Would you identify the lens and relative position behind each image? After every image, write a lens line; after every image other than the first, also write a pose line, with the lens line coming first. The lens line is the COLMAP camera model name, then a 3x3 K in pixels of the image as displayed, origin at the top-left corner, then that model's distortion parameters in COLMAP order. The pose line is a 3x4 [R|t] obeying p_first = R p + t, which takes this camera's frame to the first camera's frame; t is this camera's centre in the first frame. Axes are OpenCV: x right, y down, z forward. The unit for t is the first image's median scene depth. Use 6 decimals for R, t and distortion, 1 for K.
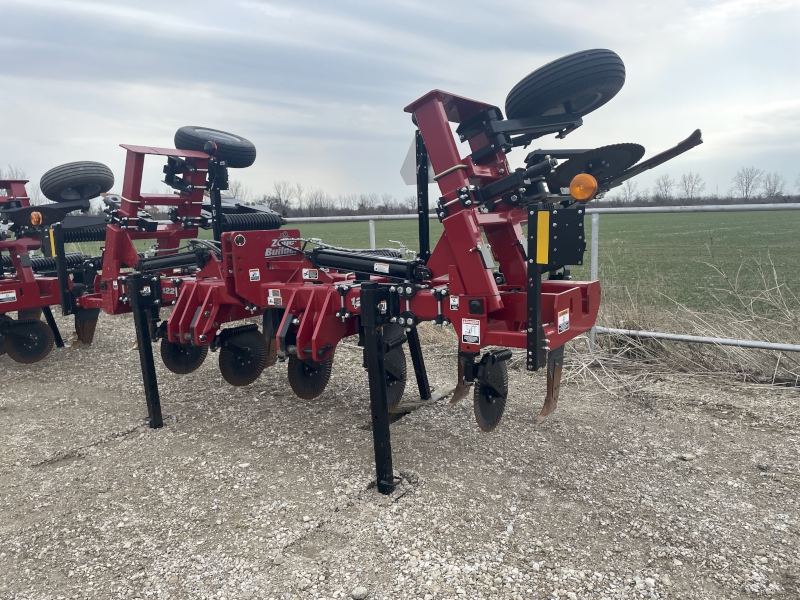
lens RADIAL K [[605.4, 0, 403.2], [0, 605.4, 299.3], [0, 0, 1]] dist [0.083391, -0.107932]
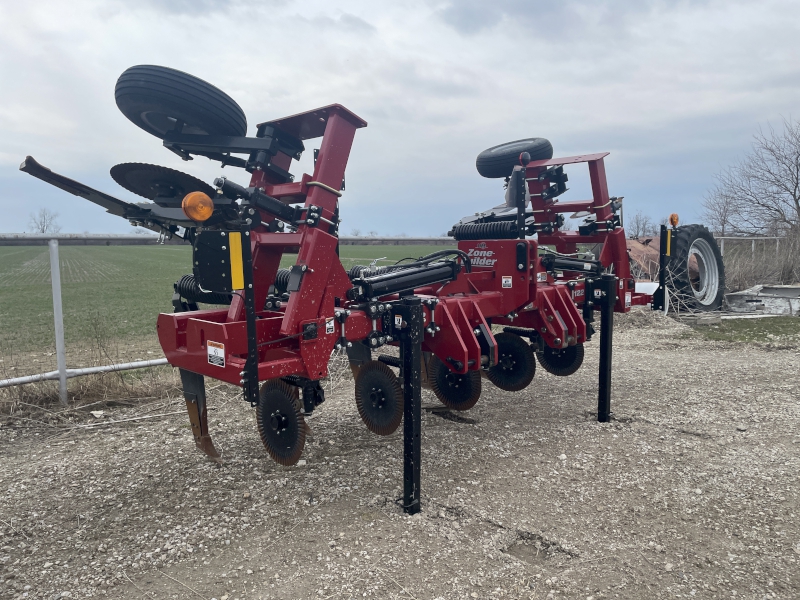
lens RADIAL K [[605.4, 0, 403.2], [0, 605.4, 299.3], [0, 0, 1]] dist [0.083391, -0.107932]
pose [[0.185377, -0.066362, 0.980424, -1.334761], [0.138123, 0.989572, 0.040865, -0.083028], [-0.972912, 0.127844, 0.192610, 1.034020]]
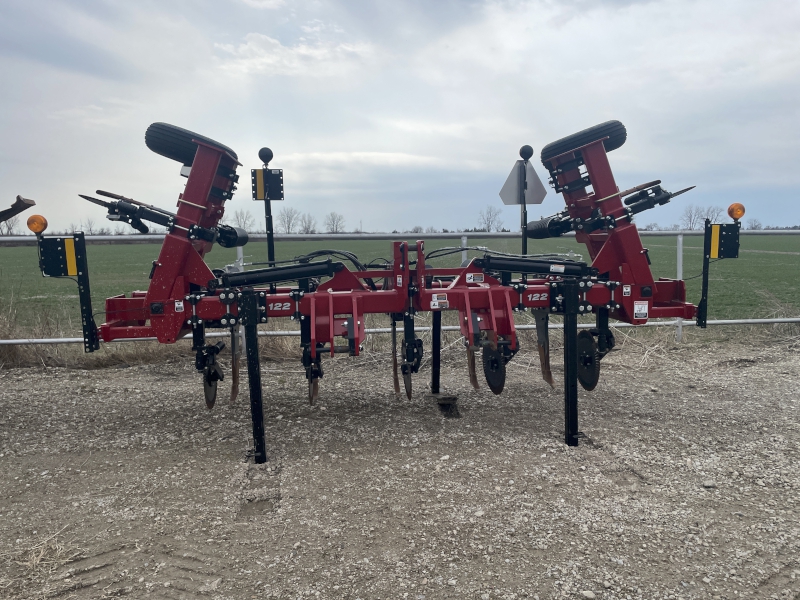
lens RADIAL K [[605.4, 0, 403.2], [0, 605.4, 299.3], [0, 0, 1]] dist [0.083391, -0.107932]
pose [[0.761381, -0.047030, 0.646597, -0.987174], [0.081219, 0.996427, -0.023162, 0.013508], [-0.643197, 0.070151, 0.762480, 0.221945]]
